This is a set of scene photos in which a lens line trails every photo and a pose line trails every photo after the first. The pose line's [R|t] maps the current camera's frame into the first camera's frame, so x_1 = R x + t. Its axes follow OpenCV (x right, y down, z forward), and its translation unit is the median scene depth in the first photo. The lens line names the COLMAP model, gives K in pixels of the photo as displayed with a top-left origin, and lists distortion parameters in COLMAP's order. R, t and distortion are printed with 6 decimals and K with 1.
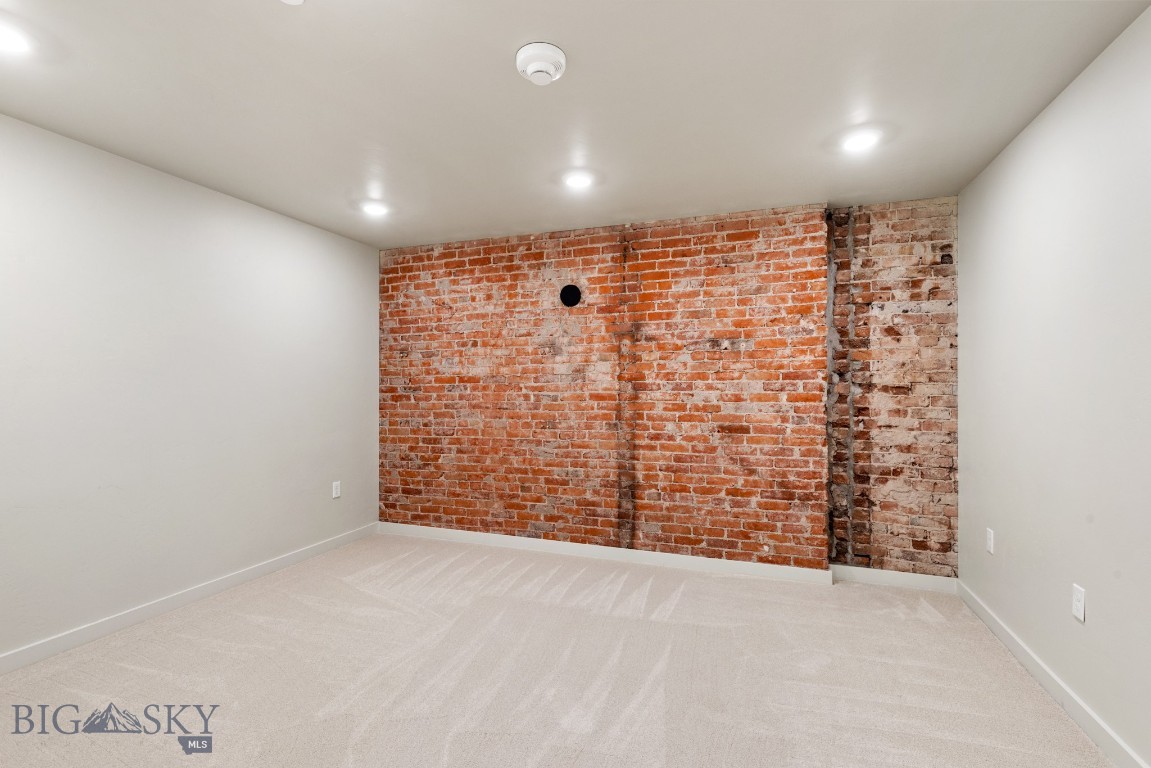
lens RADIAL K [[516.9, 0, 576.5], [0, 516.9, 384.2], [0, 0, 1]] dist [-0.000927, 0.000287]
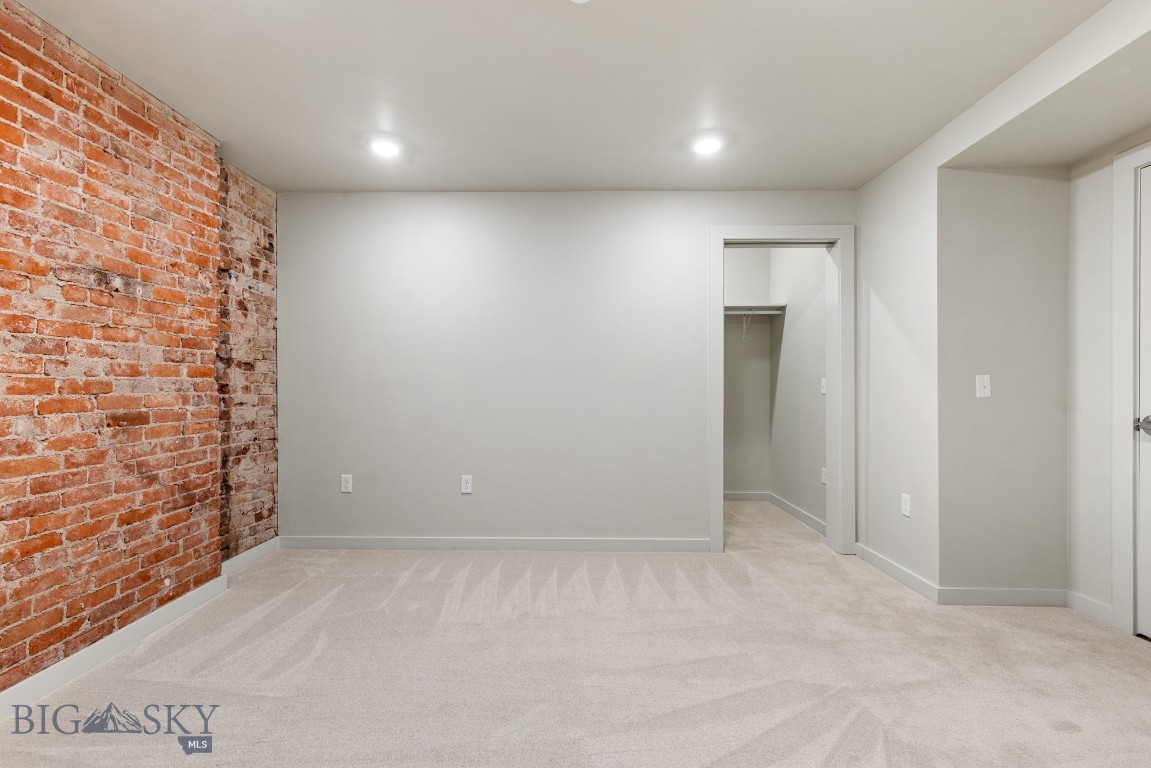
lens RADIAL K [[516.9, 0, 575.5], [0, 516.9, 386.3], [0, 0, 1]] dist [-0.000927, 0.000287]
pose [[-0.333044, -0.002240, 0.942909, -0.488808], [-0.009081, 0.999958, -0.000832, 0.042523], [-0.942868, -0.008840, -0.333050, 0.704974]]
